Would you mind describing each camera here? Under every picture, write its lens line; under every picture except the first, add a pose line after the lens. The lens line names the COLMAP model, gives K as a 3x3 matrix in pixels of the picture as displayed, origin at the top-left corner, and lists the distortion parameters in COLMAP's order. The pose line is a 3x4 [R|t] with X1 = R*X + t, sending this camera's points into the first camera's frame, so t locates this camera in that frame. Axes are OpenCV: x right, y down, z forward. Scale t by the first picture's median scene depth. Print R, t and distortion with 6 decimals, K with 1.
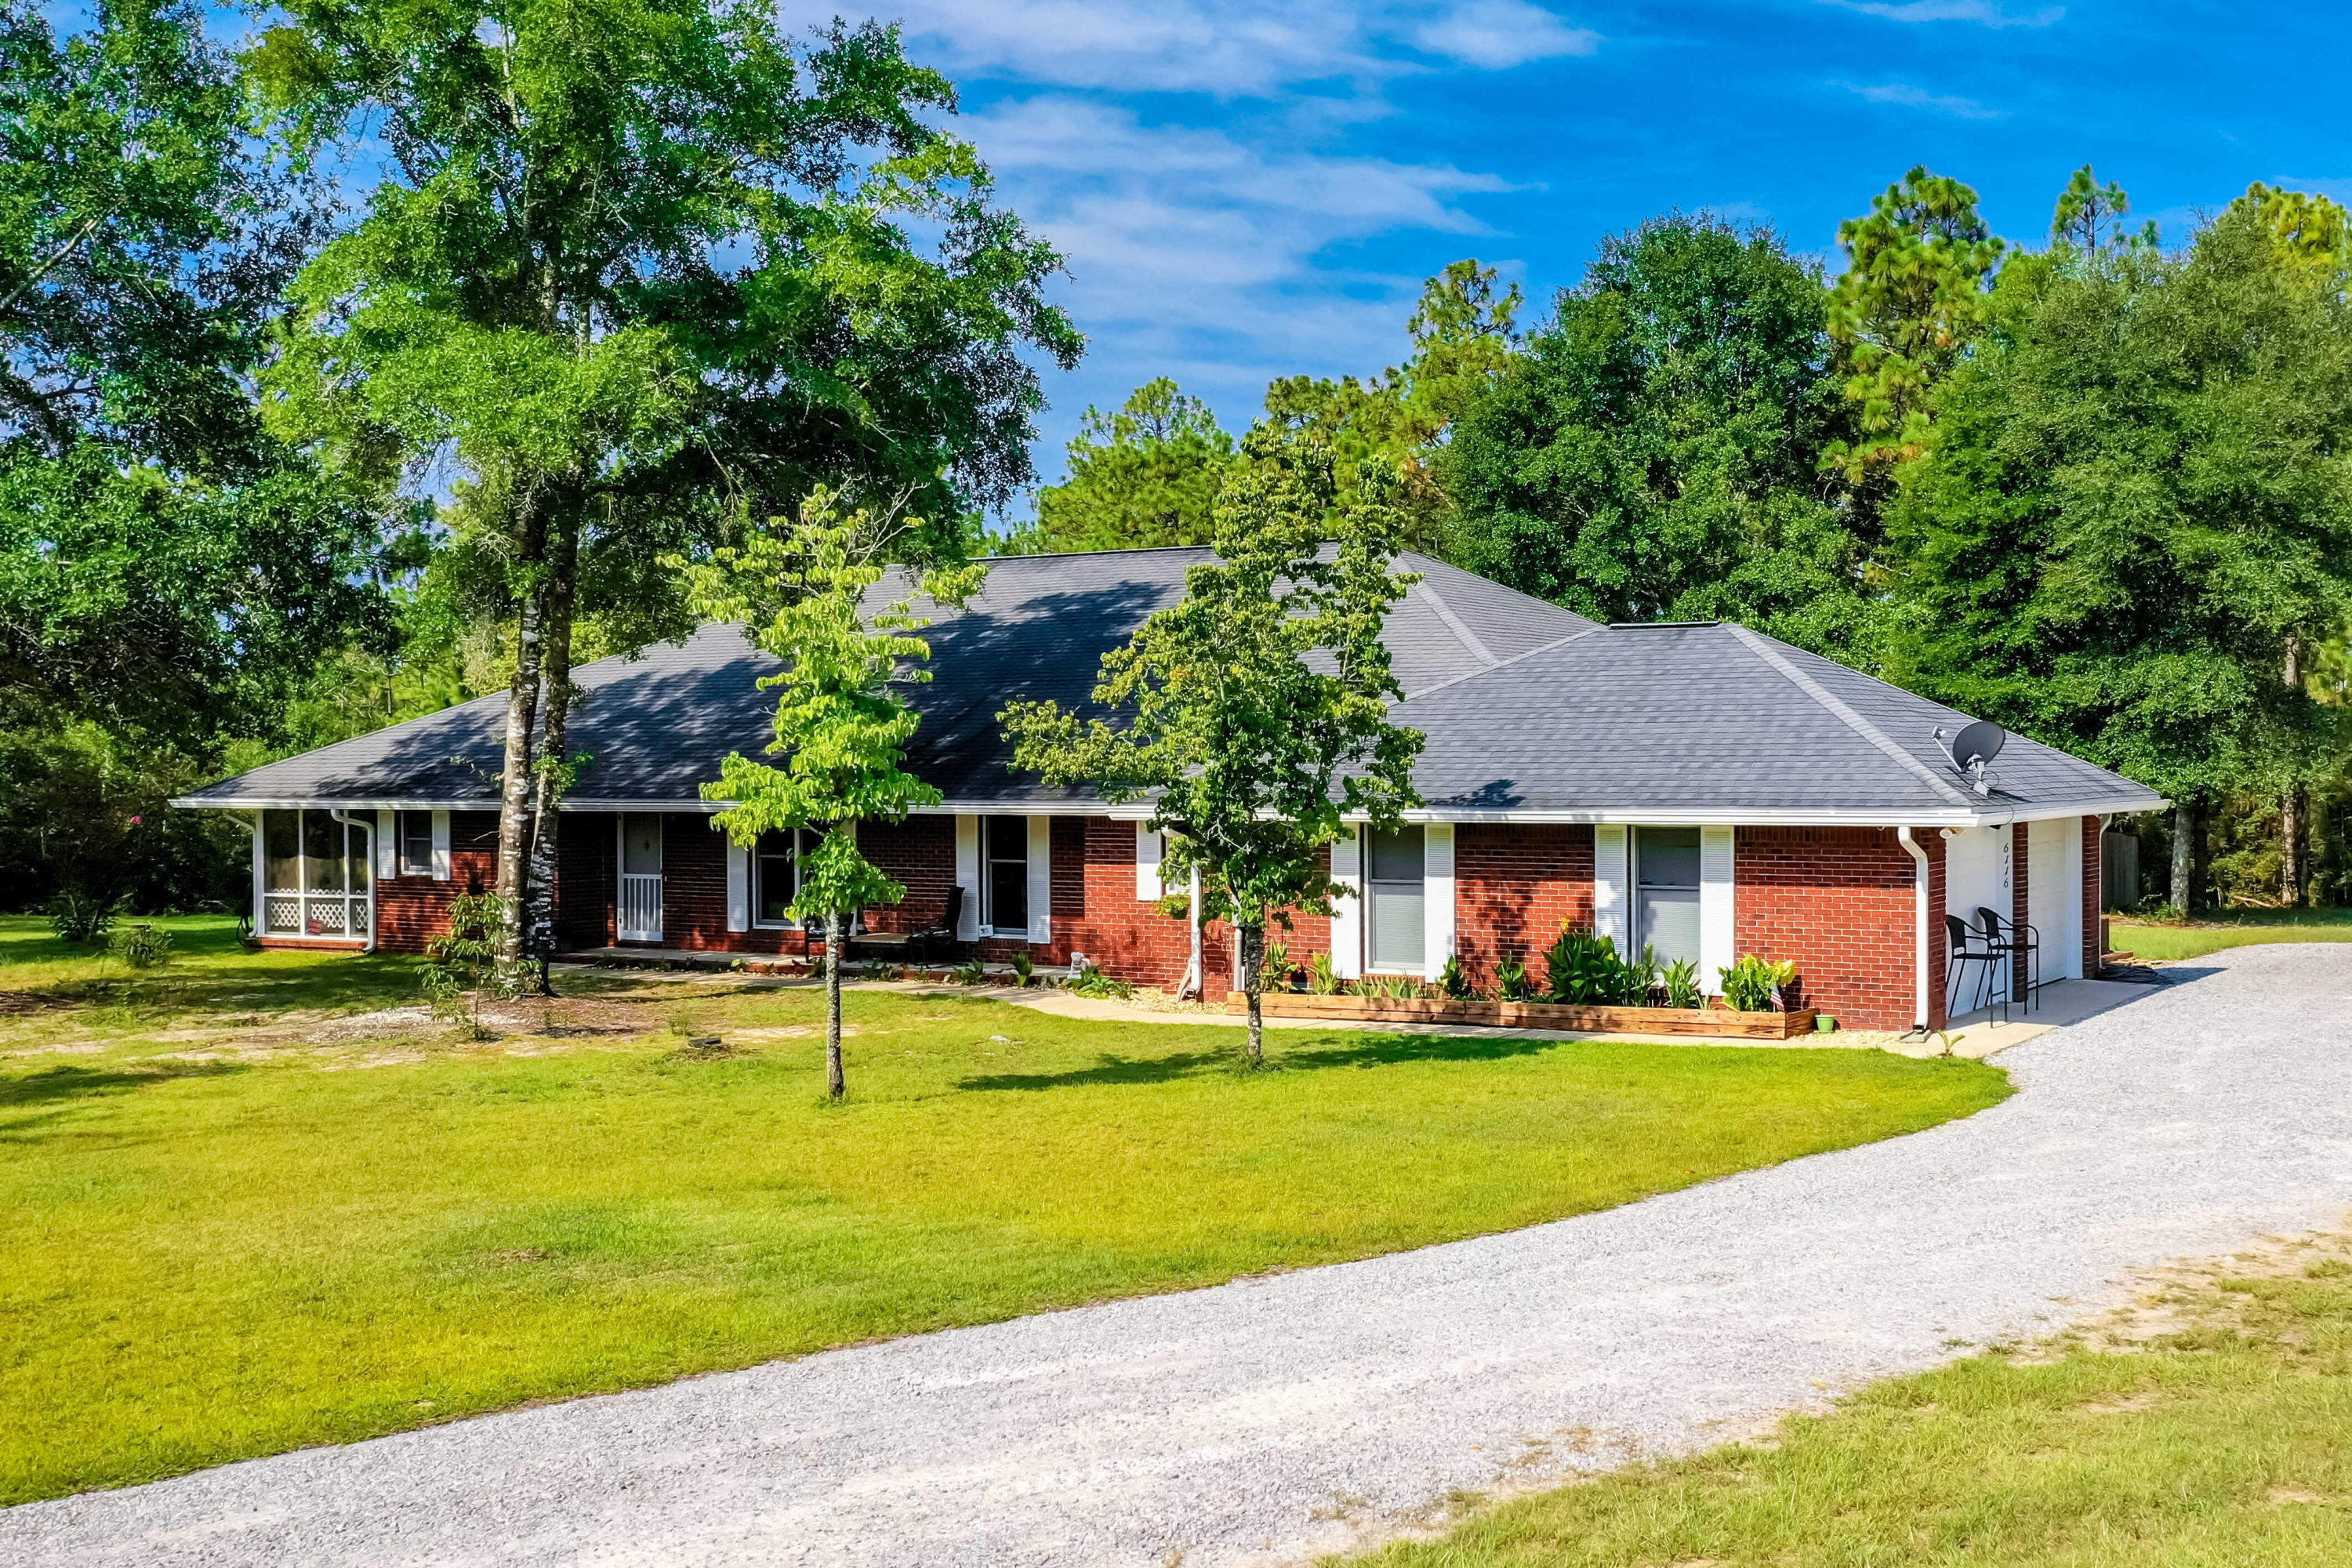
lens RADIAL K [[2440.6, 0, 1513.5], [0, 2440.6, 797.4], [0, 0, 1]] dist [-0.002942, 0.048590]
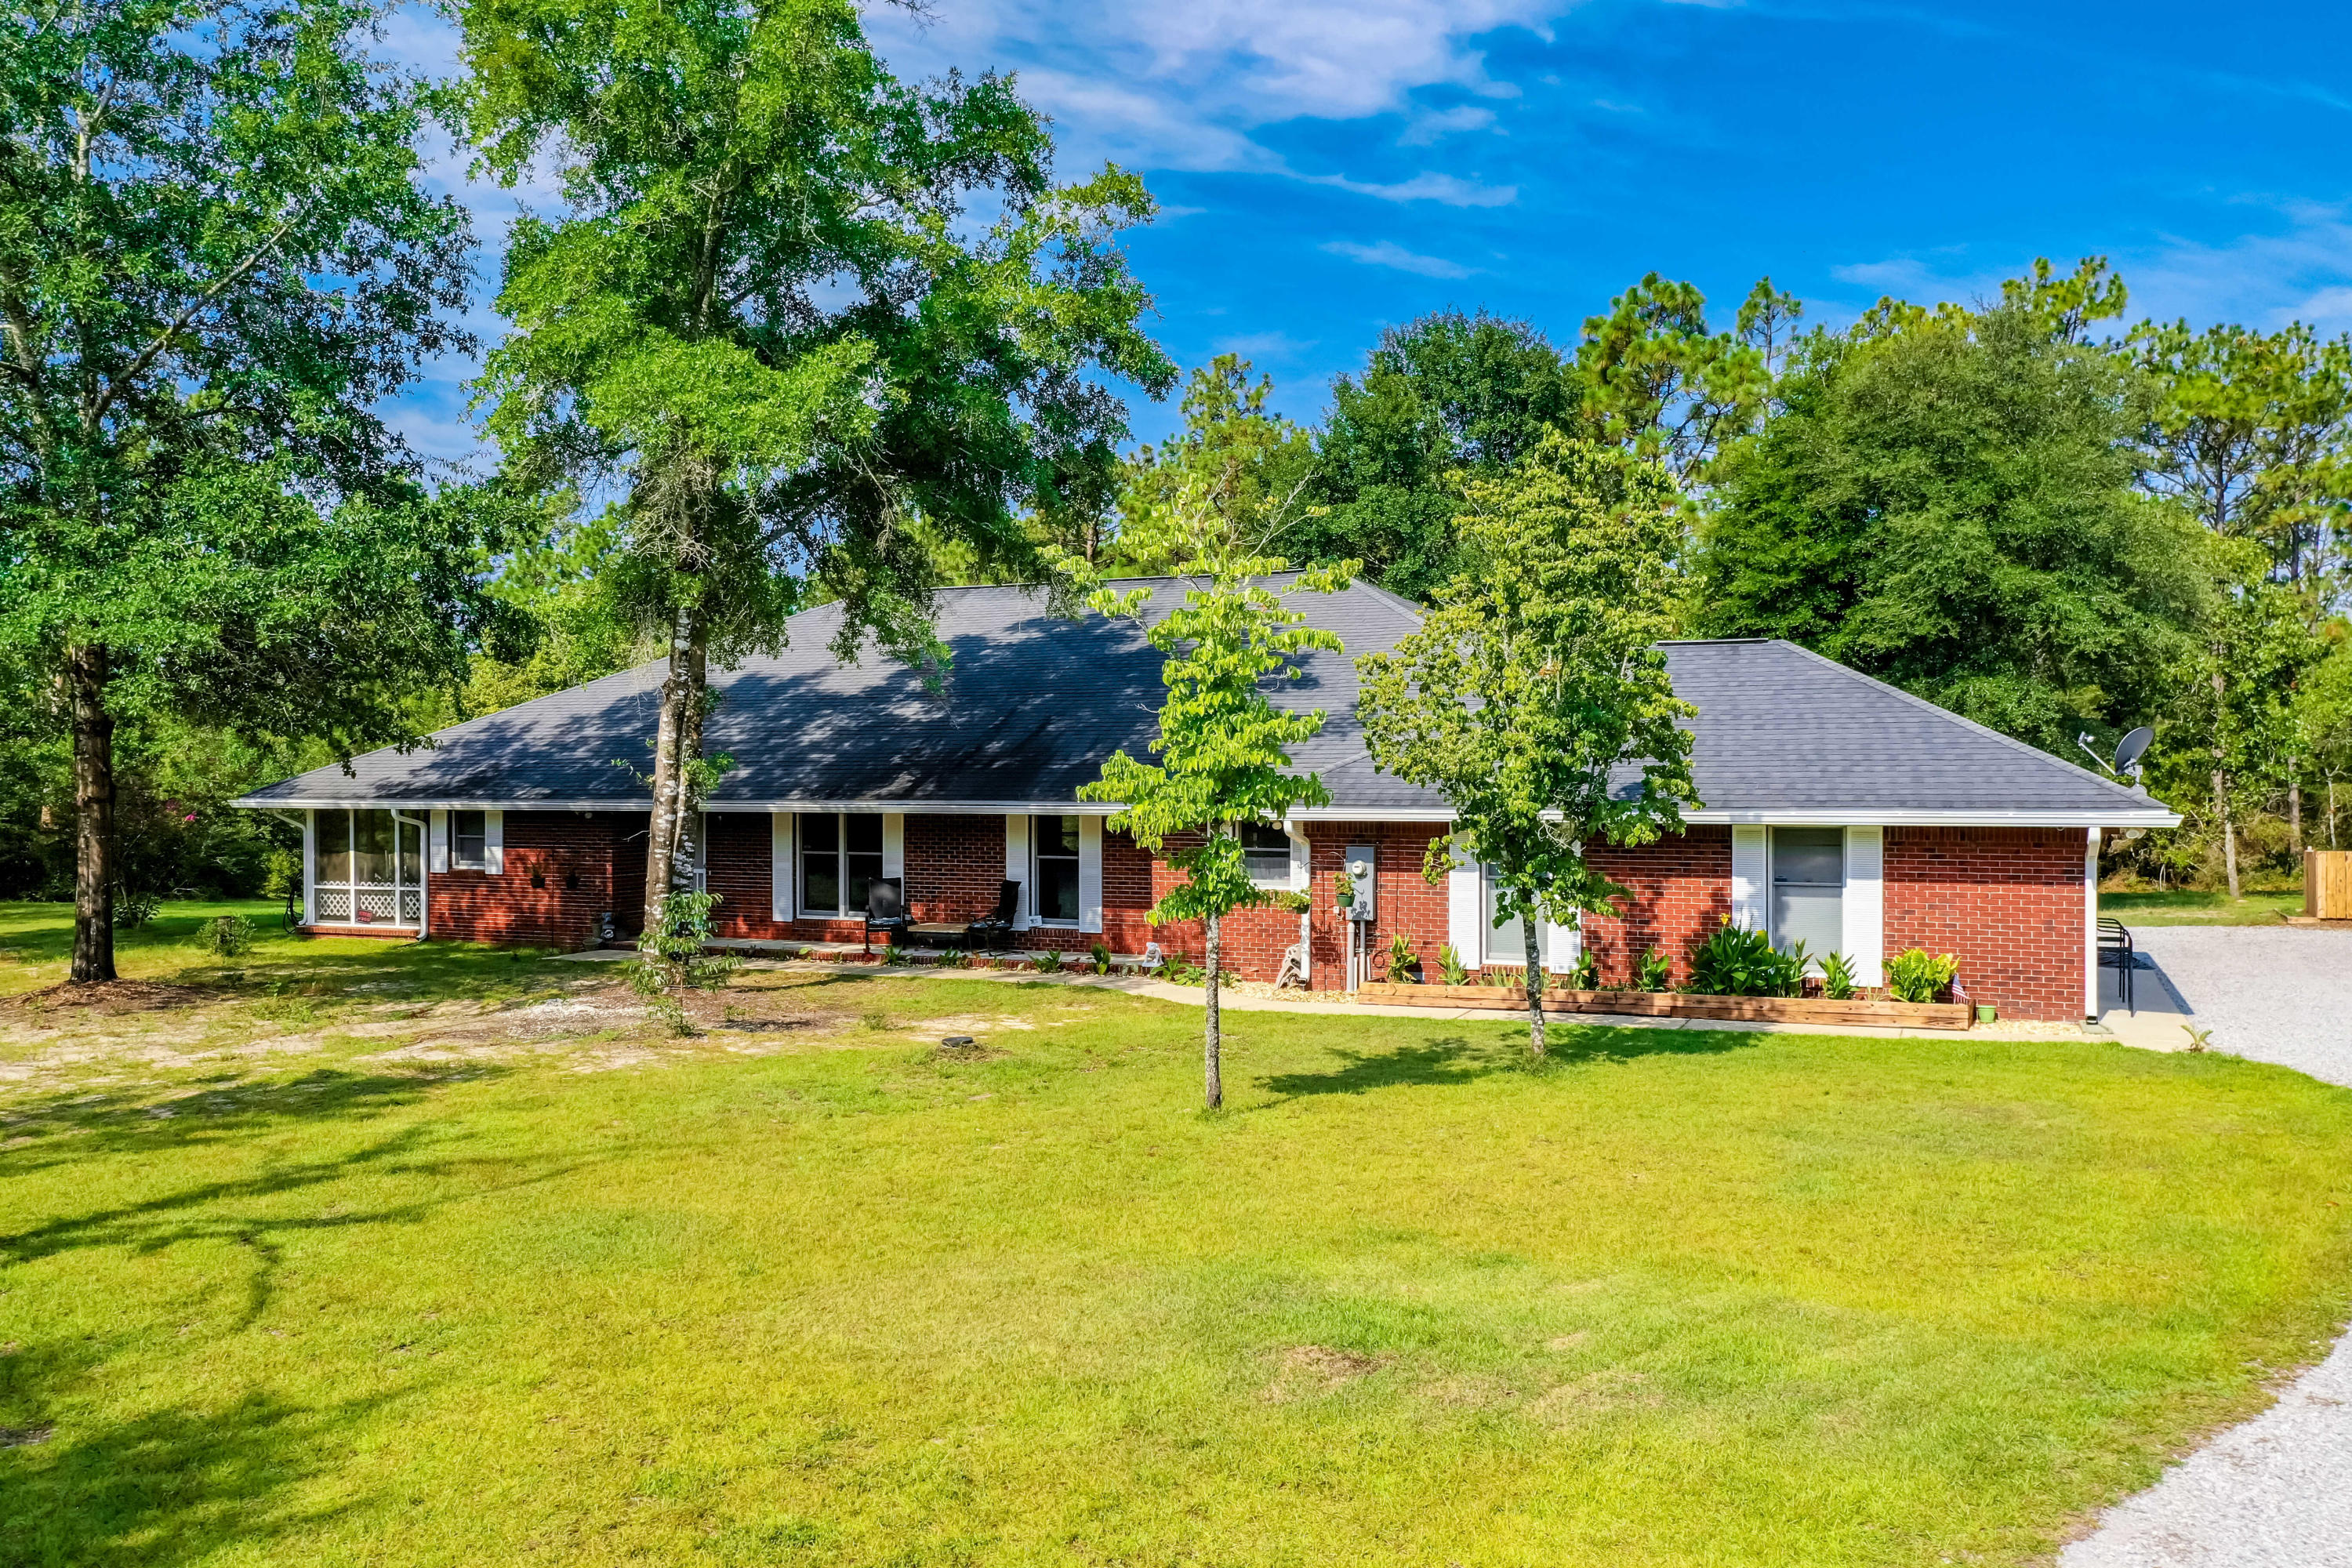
lens RADIAL K [[1880.7, 0, 1162.4], [0, 1880.7, 790.8], [0, 0, 1]] dist [-0.010639, 0.056572]
pose [[0.998516, 0.001335, 0.054450, -0.206310], [-0.001060, 0.999987, -0.005080, 0.000667], [-0.054456, 0.005015, 0.998504, 0.157112]]
